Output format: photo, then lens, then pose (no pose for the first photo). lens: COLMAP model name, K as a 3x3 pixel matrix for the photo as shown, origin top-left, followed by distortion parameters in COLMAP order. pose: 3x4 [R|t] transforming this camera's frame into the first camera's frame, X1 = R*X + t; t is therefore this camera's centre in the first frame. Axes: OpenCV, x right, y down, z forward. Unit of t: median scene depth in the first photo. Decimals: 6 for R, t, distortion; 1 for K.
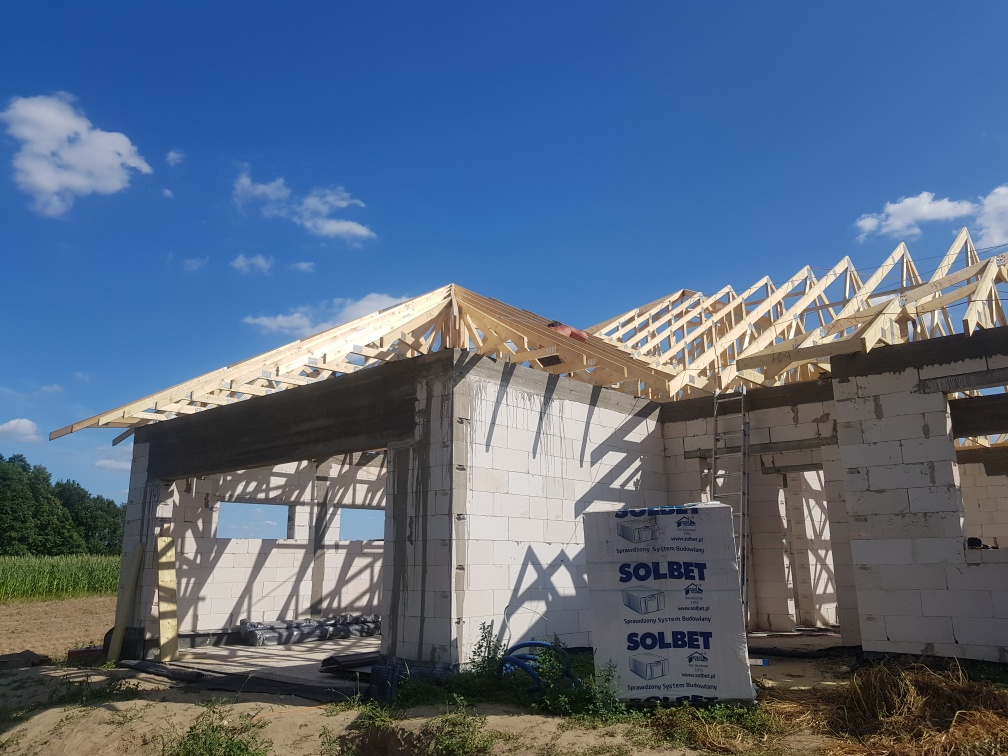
lens RADIAL K [[835.9, 0, 473.1], [0, 835.9, 376.6], [0, 0, 1]] dist [0.078920, -0.125177]
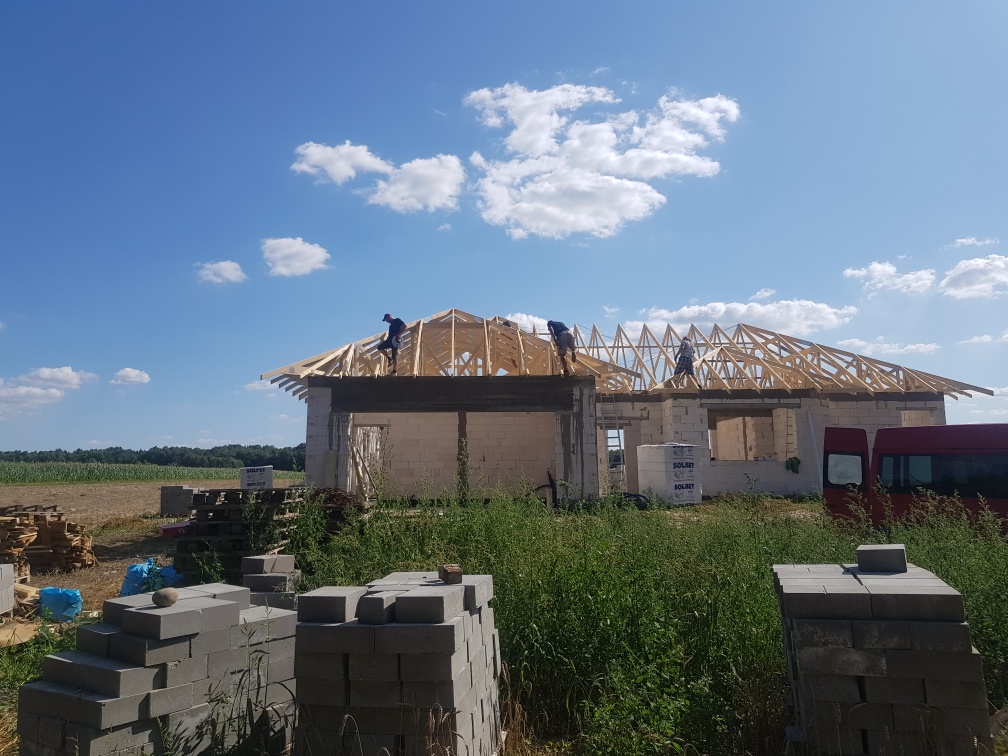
lens RADIAL K [[823.3, 0, 501.4], [0, 823.3, 367.3], [0, 0, 1]] dist [0.089015, -0.131432]
pose [[0.710123, 0.099971, 0.696944, -1.593556], [-0.154186, 0.987922, 0.015392, -0.045760], [-0.686988, -0.118389, 0.716960, -0.451956]]
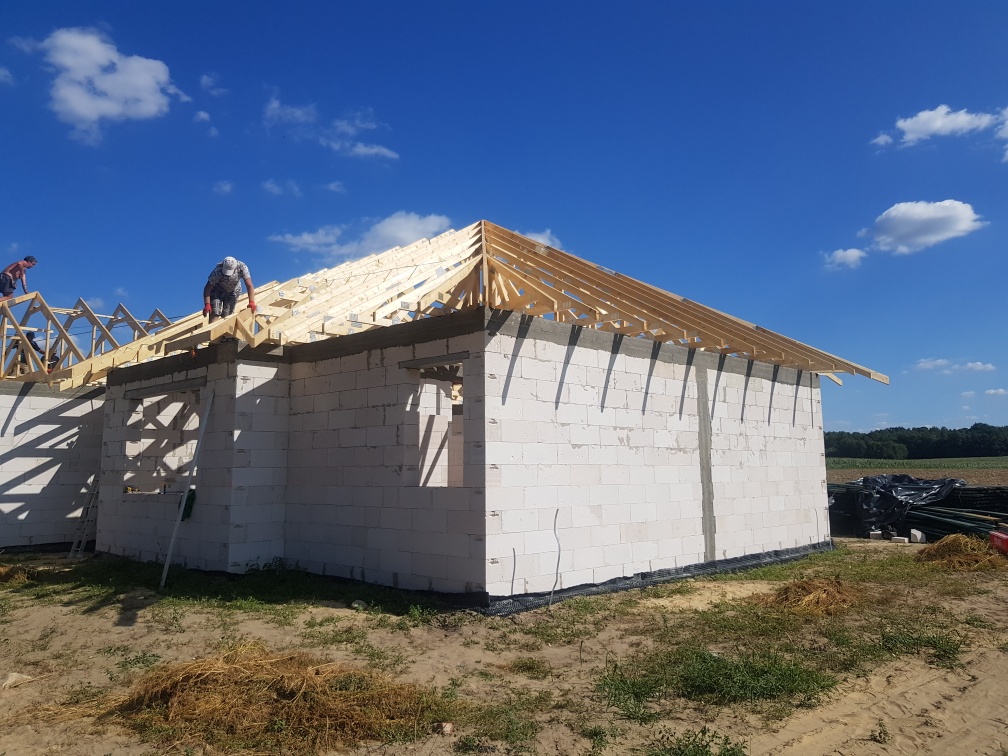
lens RADIAL K [[805.7, 0, 459.2], [0, 805.7, 375.1], [0, 0, 1]] dist [0.208231, -0.345552]
pose [[0.997489, -0.000048, -0.070822, 1.057015], [0.007072, 0.995070, 0.098924, -0.147623], [0.070468, -0.099176, 0.992572, -0.449979]]
